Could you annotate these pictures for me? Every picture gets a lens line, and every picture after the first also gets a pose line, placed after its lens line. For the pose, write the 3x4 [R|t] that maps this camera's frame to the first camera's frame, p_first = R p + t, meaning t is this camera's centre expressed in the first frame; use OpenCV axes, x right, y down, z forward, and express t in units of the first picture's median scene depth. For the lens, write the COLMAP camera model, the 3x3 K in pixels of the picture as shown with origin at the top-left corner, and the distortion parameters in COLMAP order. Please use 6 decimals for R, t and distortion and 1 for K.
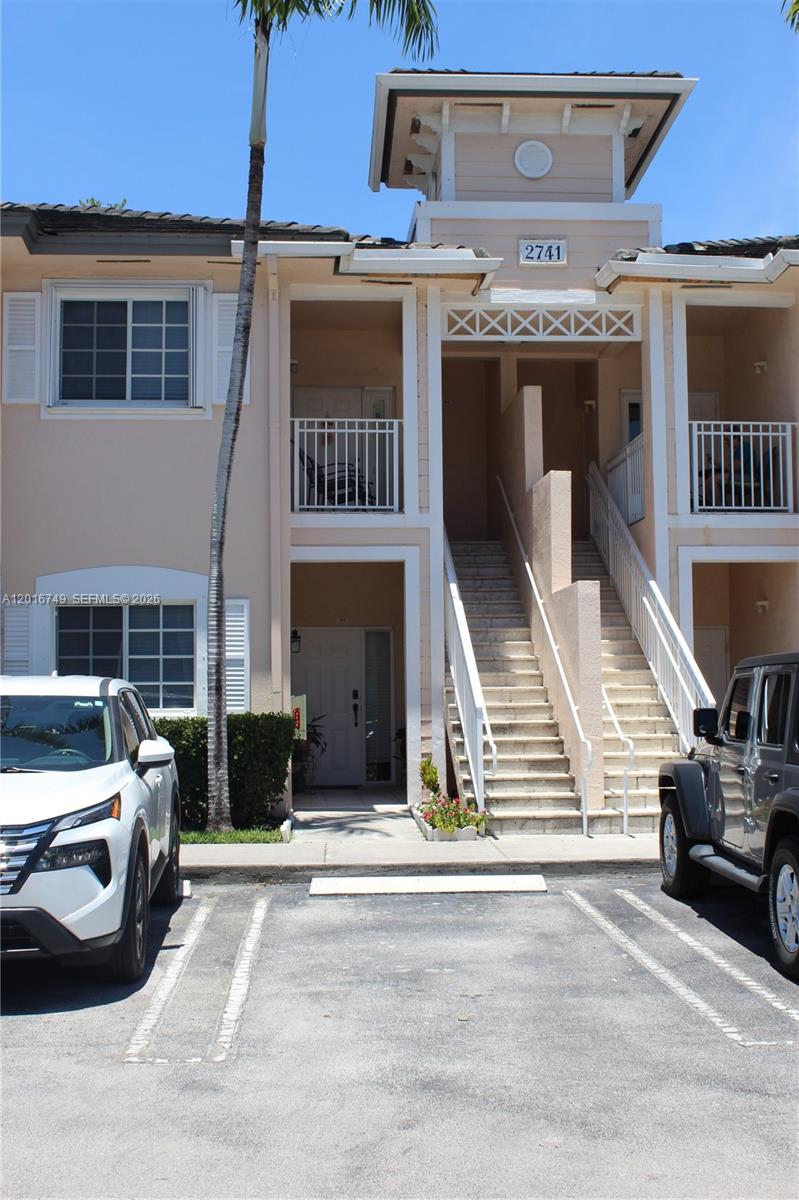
lens RADIAL K [[1377.9, 0, 399.5], [0, 1377.9, 600.0], [0, 0, 1]] dist [-0.002783, -0.003757]
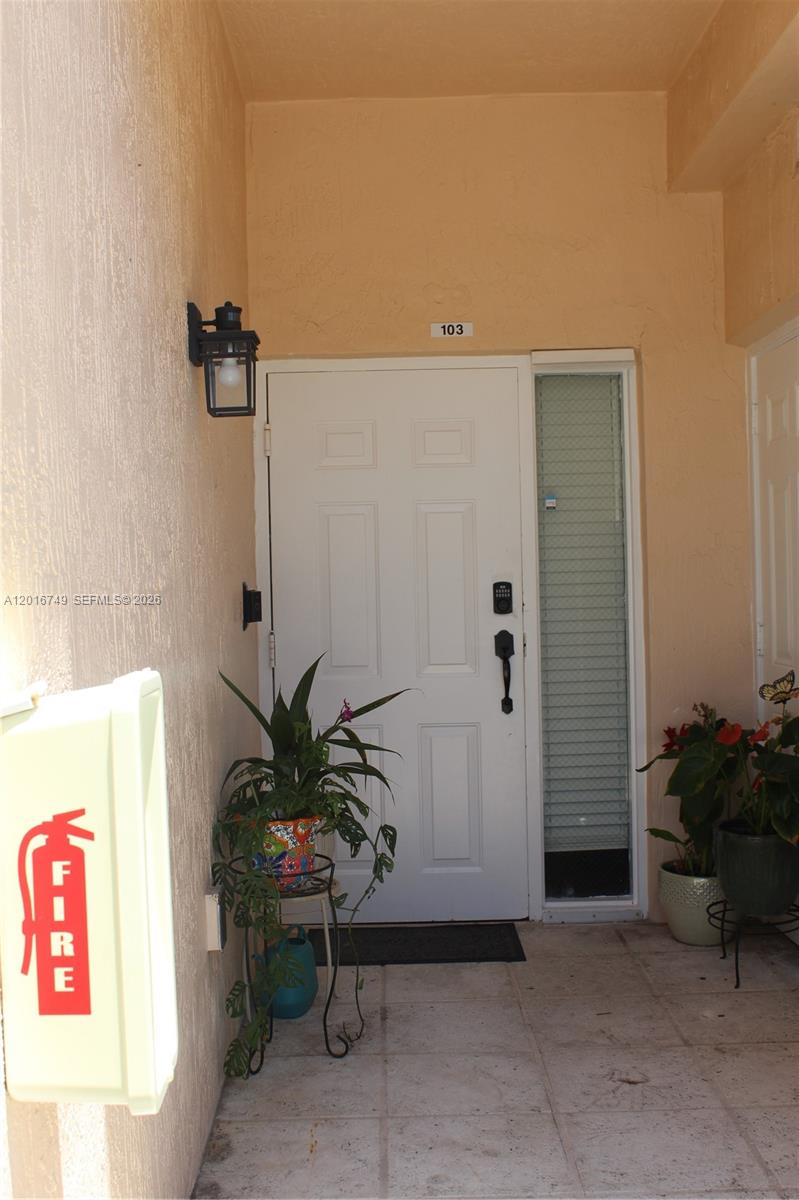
lens RADIAL K [[1699.7, 0, 399.5], [0, 1699.7, 600.0], [0, 0, 1]] dist [-0.000142, -0.000443]
pose [[0.997736, -0.014580, -0.065653, -0.038354], [0.020187, 0.996128, 0.085570, 0.049386], [0.064151, -0.086701, 0.994167, 0.830742]]
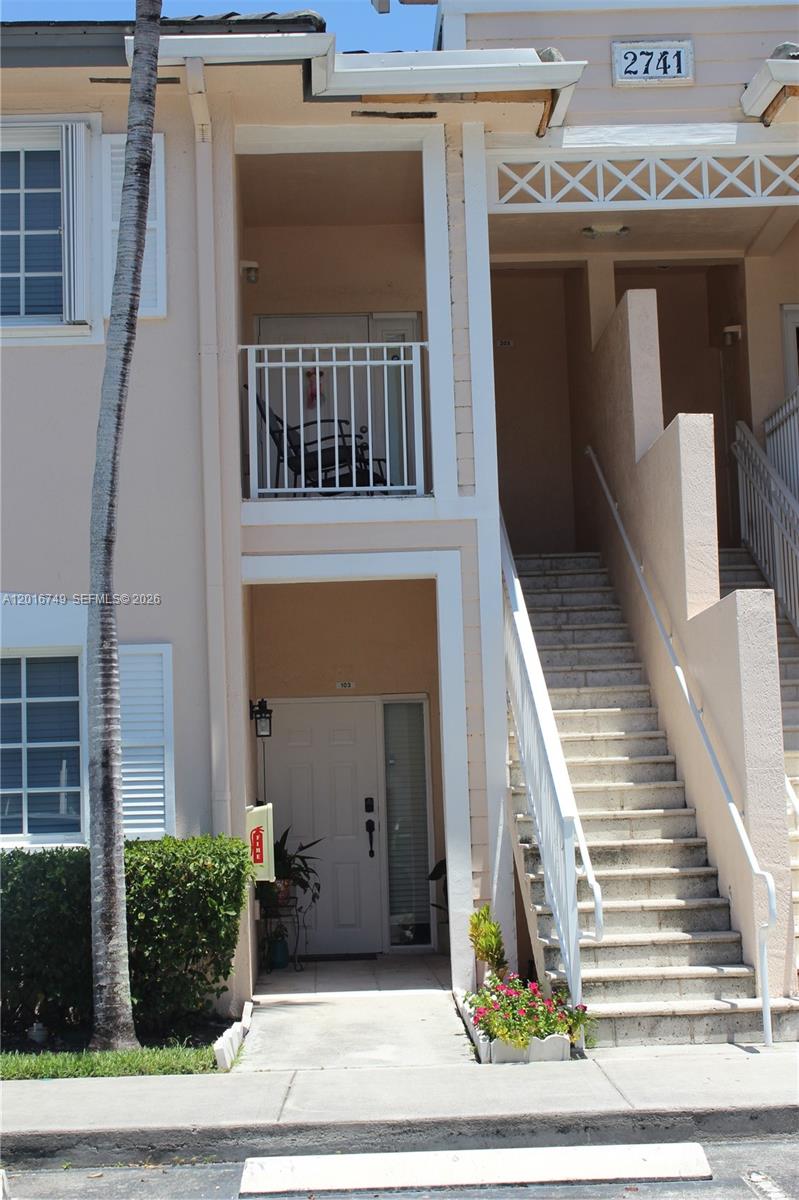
lens RADIAL K [[1908.9, 0, 399.5], [0, 1908.9, 600.0], [0, 0, 1]] dist [0.025080, 0.104225]
pose [[0.999170, -0.027819, -0.029747, 0.012154], [0.026529, 0.998726, -0.042920, 0.017273], [0.030903, 0.042095, 0.998636, 0.176473]]
